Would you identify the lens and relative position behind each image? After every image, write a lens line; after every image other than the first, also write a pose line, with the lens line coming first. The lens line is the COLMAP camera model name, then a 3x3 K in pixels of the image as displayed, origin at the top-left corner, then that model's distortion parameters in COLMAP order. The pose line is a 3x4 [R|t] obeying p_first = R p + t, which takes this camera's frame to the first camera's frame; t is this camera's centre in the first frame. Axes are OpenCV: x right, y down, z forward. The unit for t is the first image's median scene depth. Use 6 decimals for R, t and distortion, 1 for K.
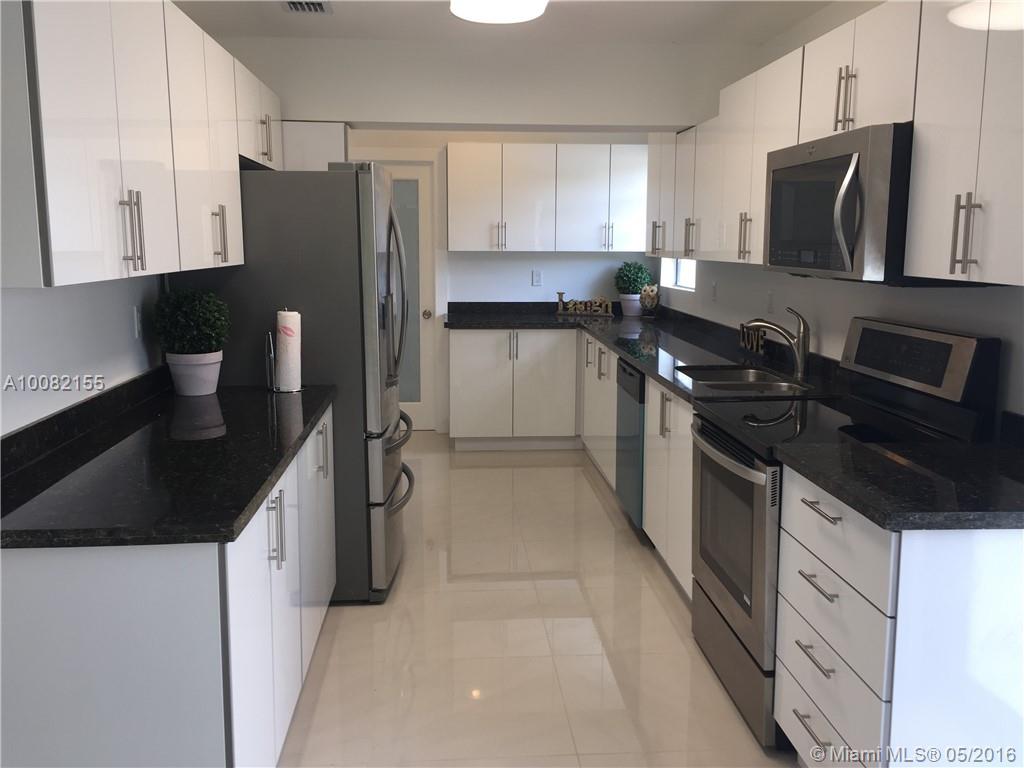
lens RADIAL K [[886.5, 0, 512.0], [0, 886.5, 384.0], [0, 0, 1]] dist [0.008755, 0.001568]
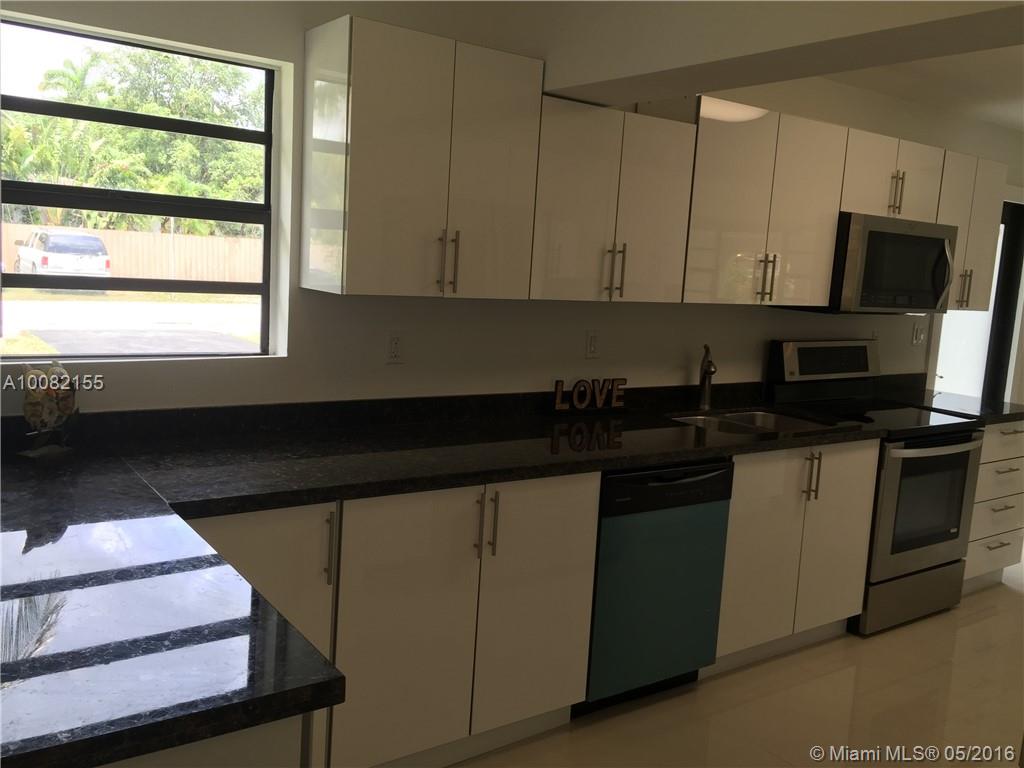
lens RADIAL K [[886.5, 0, 512.0], [0, 886.5, 384.0], [0, 0, 1]] dist [0.008755, 0.001568]
pose [[-0.510587, -0.148137, 0.846969, -0.375437], [0.077348, 0.973140, 0.216833, -0.242945], [-0.856340, 0.176223, -0.485414, 1.477280]]
